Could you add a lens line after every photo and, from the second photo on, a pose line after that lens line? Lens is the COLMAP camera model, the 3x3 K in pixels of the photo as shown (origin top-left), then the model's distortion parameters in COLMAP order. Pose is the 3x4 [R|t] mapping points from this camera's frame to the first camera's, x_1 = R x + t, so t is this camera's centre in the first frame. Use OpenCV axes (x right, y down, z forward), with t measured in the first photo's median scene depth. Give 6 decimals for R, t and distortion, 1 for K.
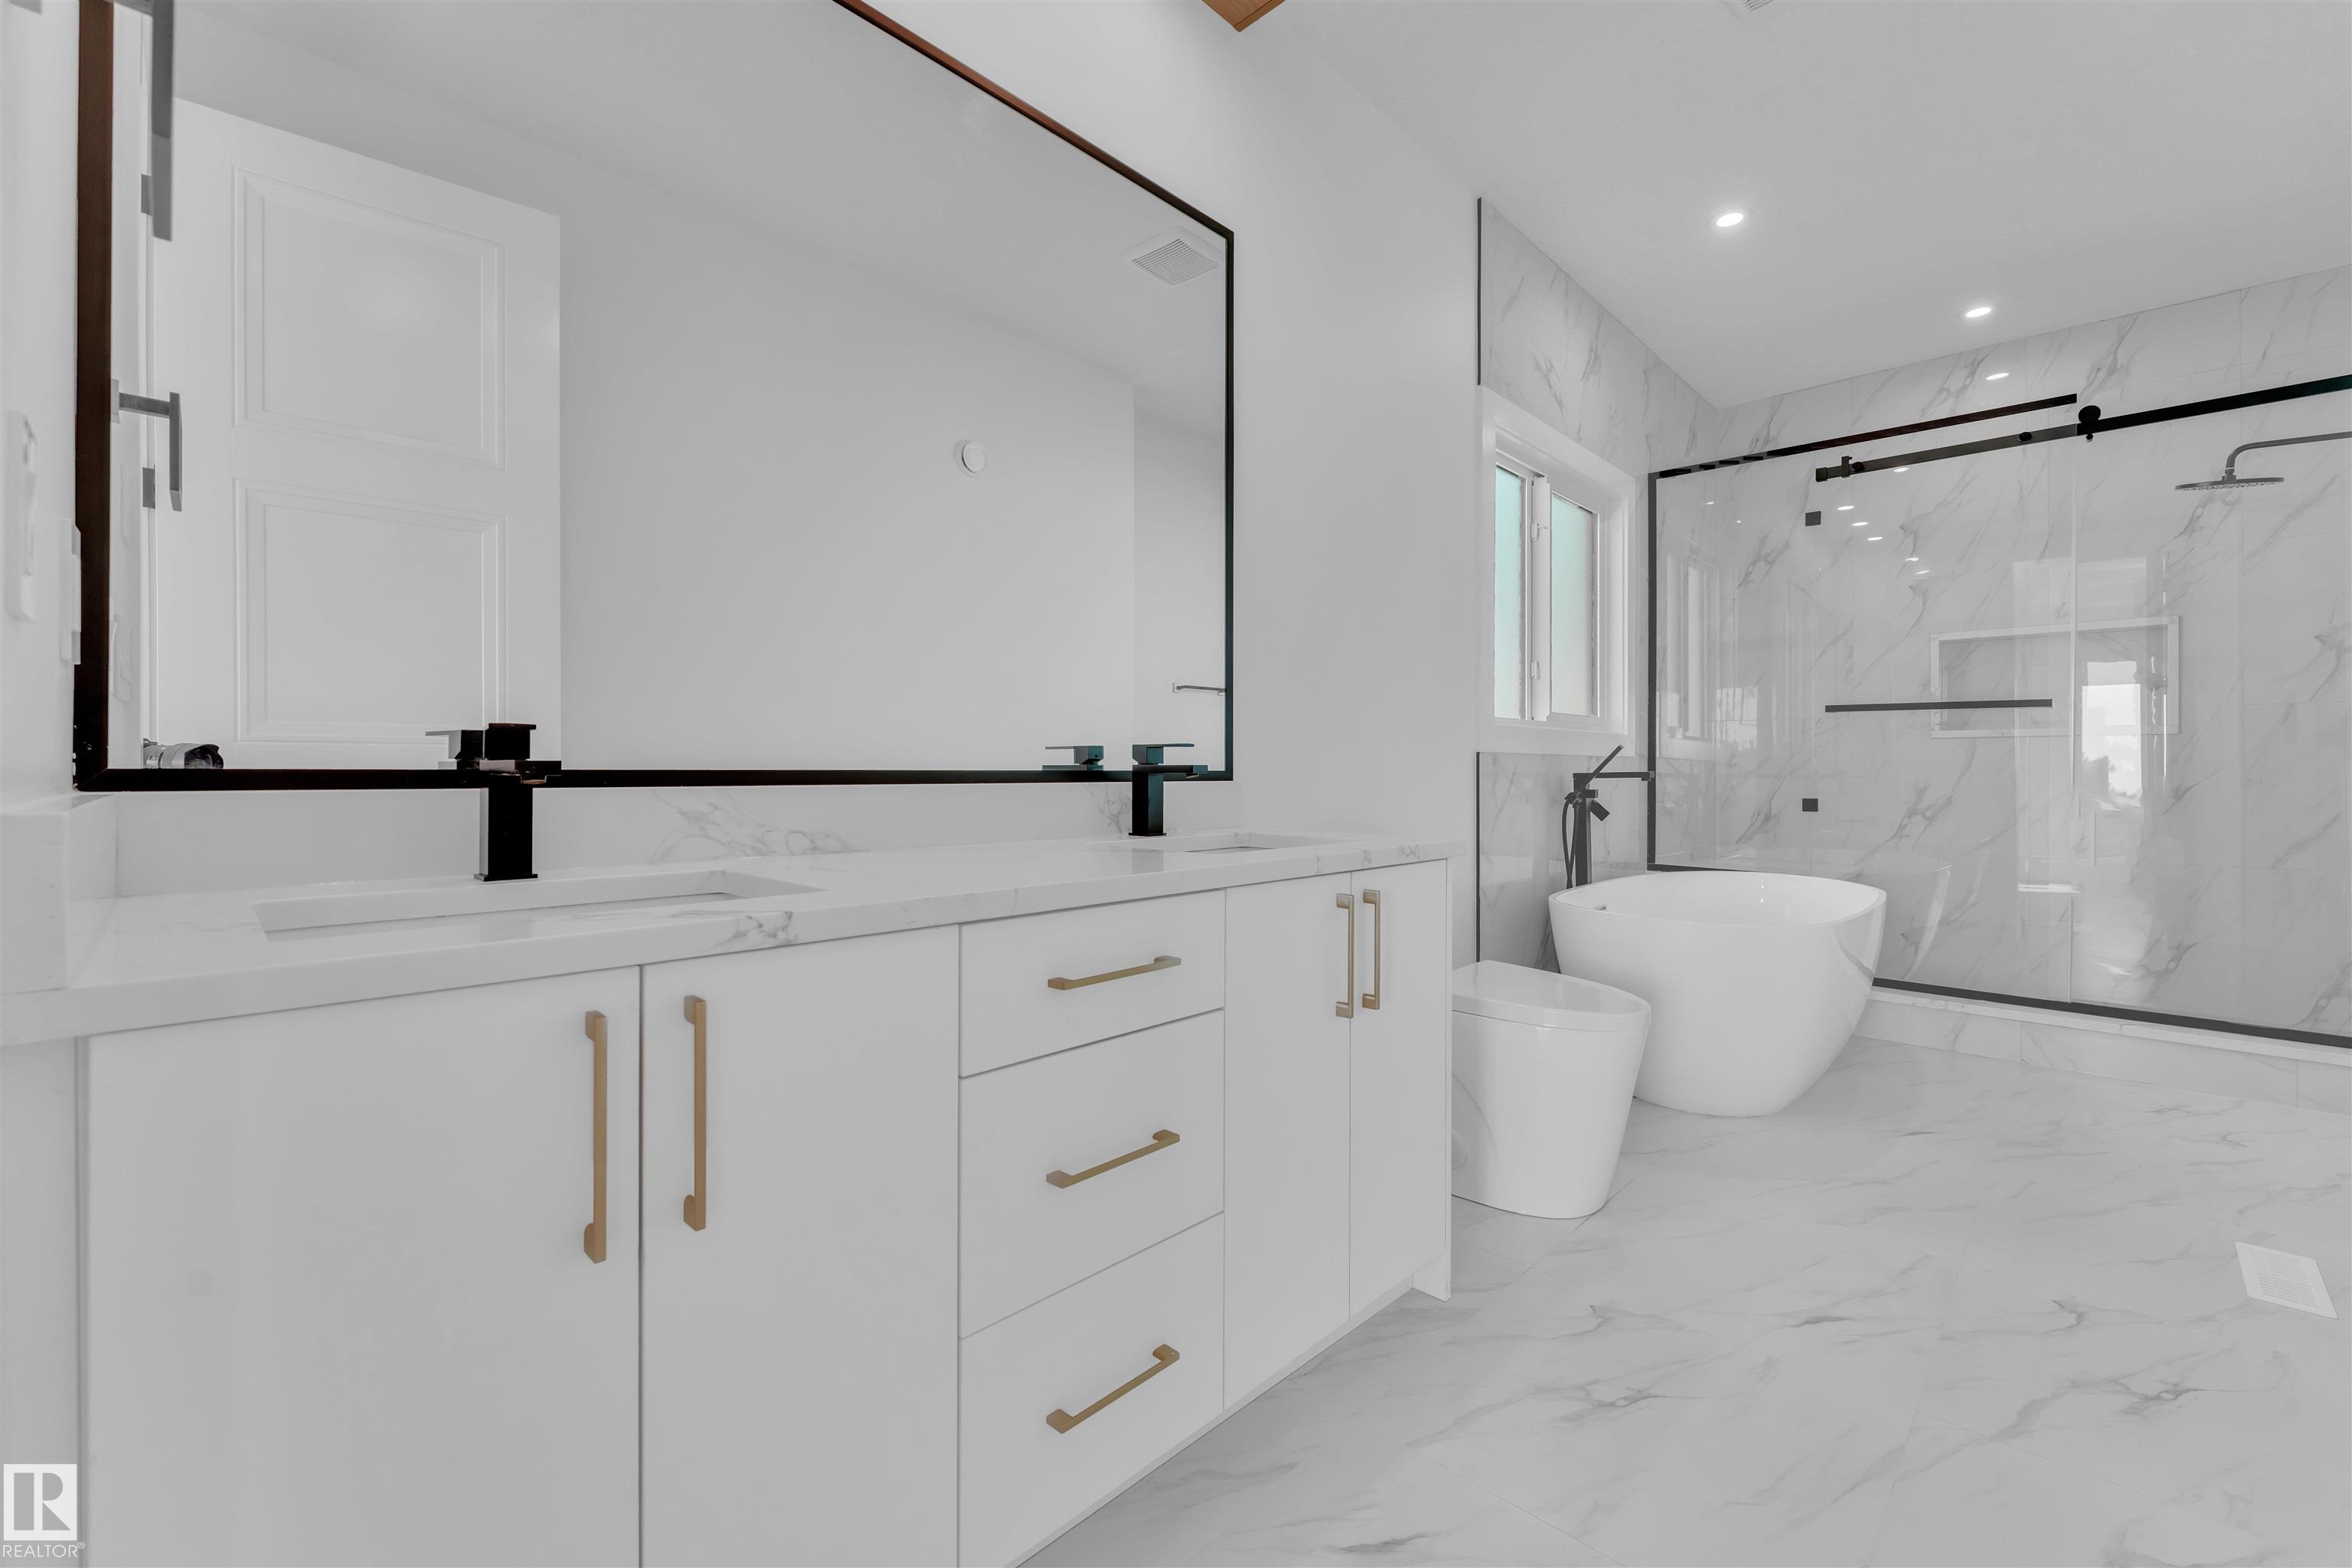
lens RADIAL K [[945.7, 0, 1171.0], [0, 945.7, 774.9], [0, 0, 1]] dist [0.000058, 0.000208]
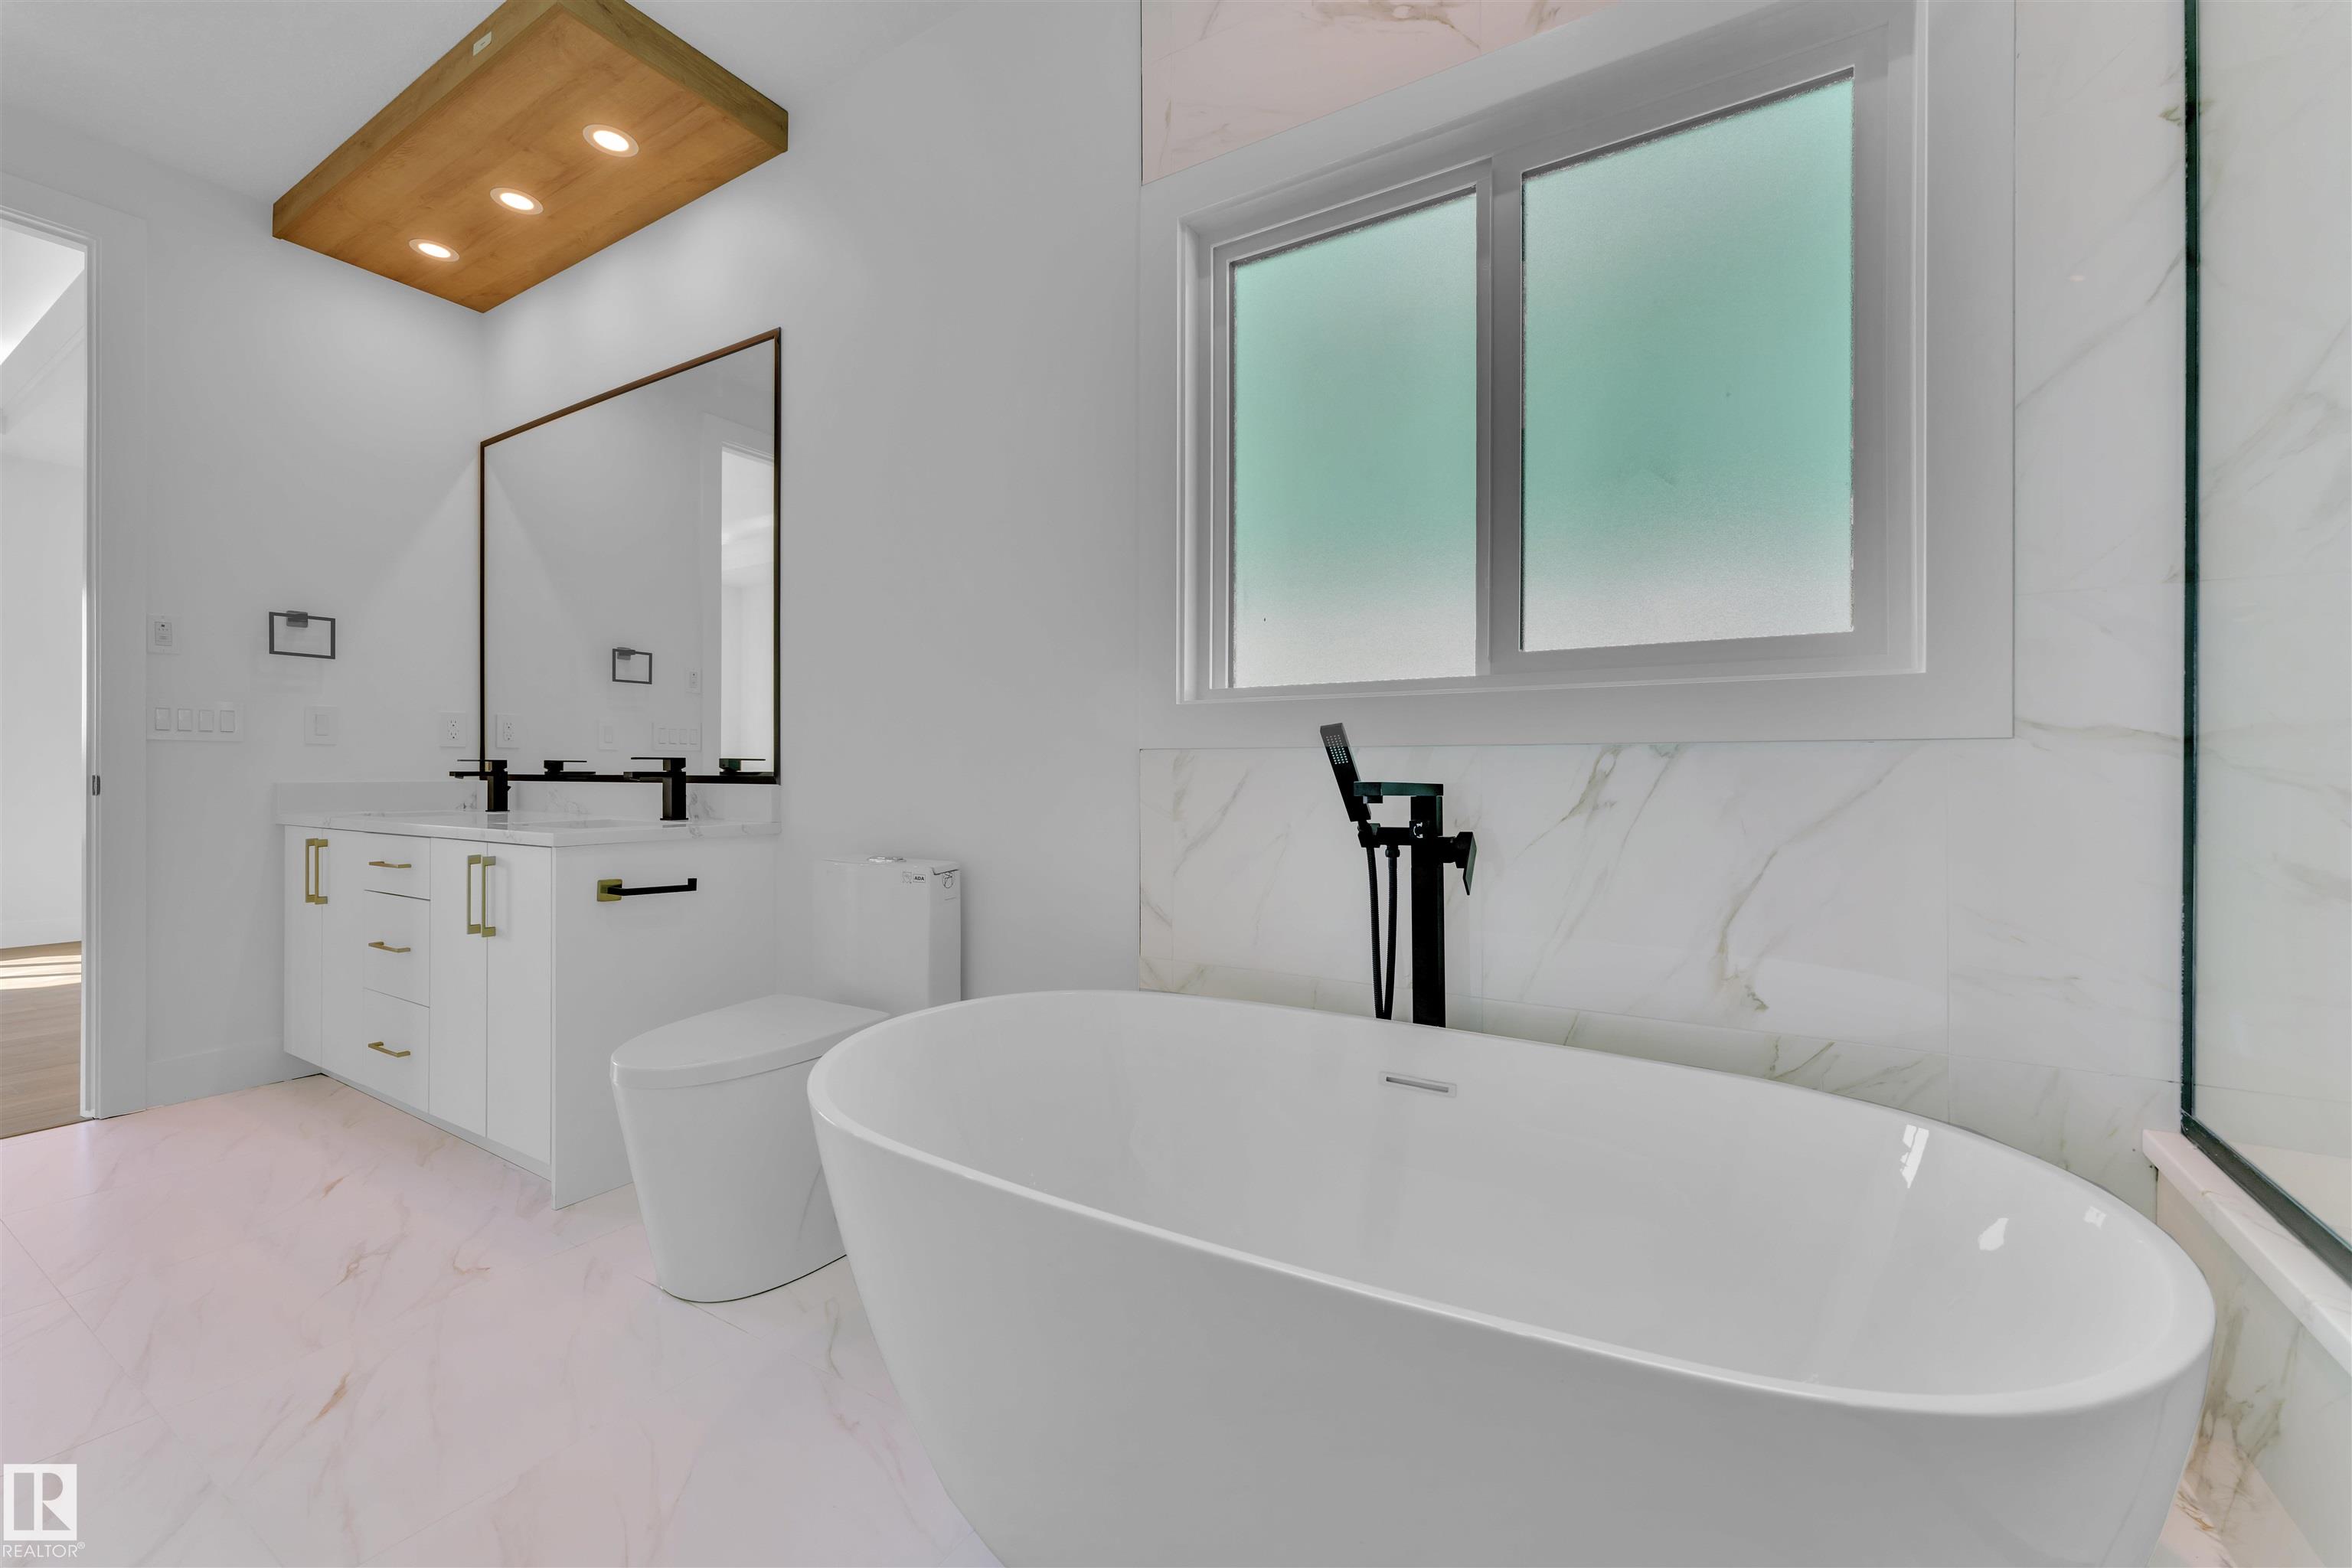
lens RADIAL K [[945.7, 0, 1171.0], [0, 945.7, 774.9], [0, 0, 1]] dist [0.000058, 0.000208]
pose [[0.223683, -0.003620, -0.974655, 1.739861], [-0.004219, 0.999980, -0.004682, -0.000239], [0.974653, 0.005160, 0.223663, 1.575748]]
